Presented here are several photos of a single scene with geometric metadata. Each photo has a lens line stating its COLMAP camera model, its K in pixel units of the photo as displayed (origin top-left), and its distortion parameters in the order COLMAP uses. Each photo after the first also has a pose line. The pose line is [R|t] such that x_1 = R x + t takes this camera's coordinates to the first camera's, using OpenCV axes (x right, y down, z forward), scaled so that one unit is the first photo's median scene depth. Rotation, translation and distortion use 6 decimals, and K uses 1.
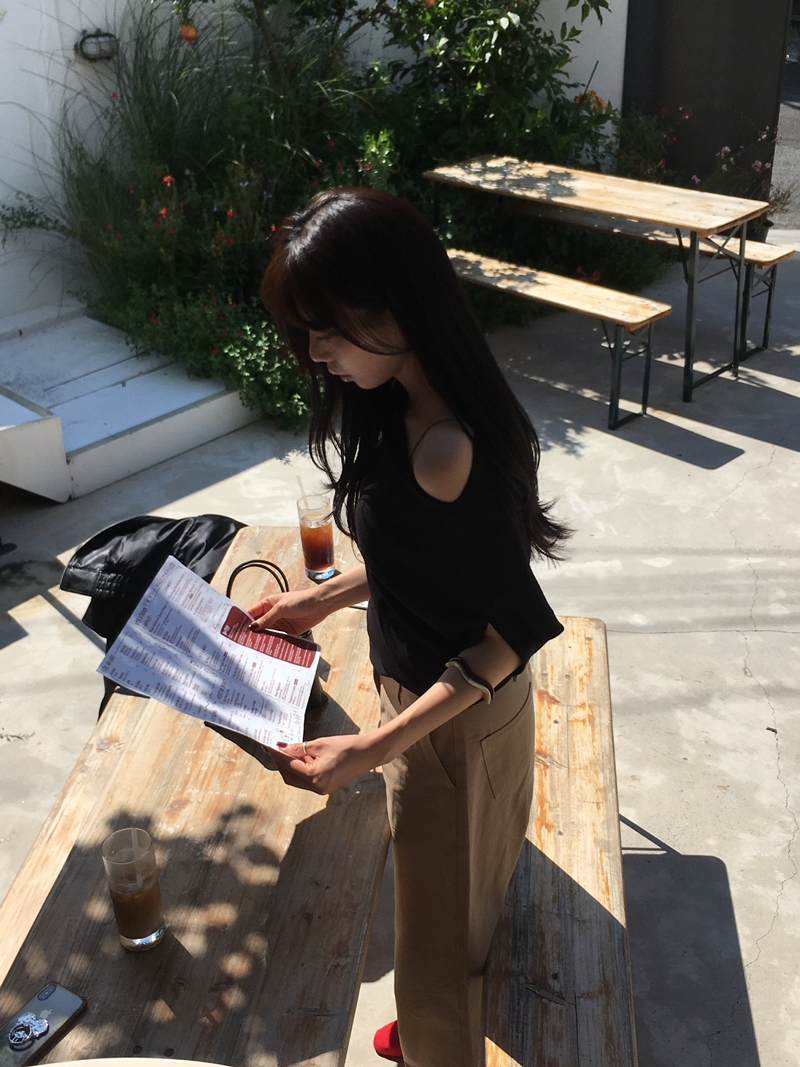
lens RADIAL K [[1360.5, 0, 400.0], [0, 1360.5, 533.5], [0, 0, 1]] dist [0.121784, -0.024795]
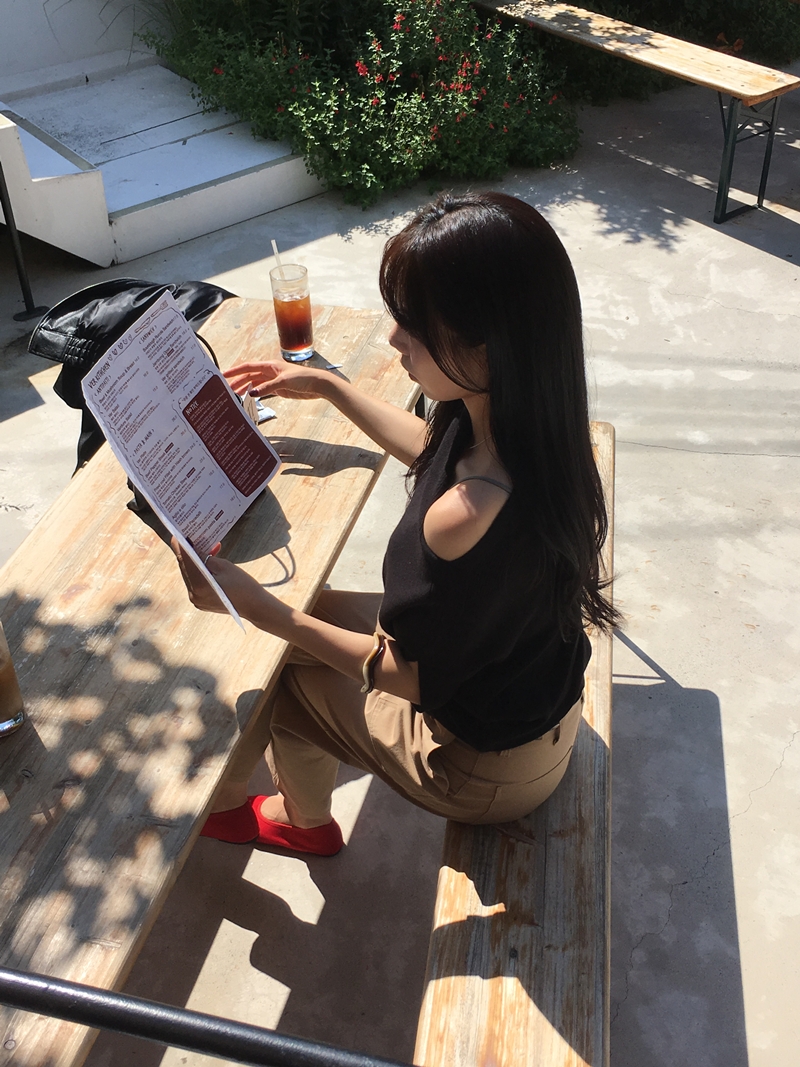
lens RADIAL K [[1390.6, 0, 400.0], [0, 1390.6, 533.5], [0, 0, 1]] dist [0.108469, 0.047941]
pose [[0.989818, 0.083923, -0.114965, 0.087451], [-0.067071, 0.987400, 0.143327, 0.006797], [0.125544, -0.134157, 0.982975, 0.062019]]
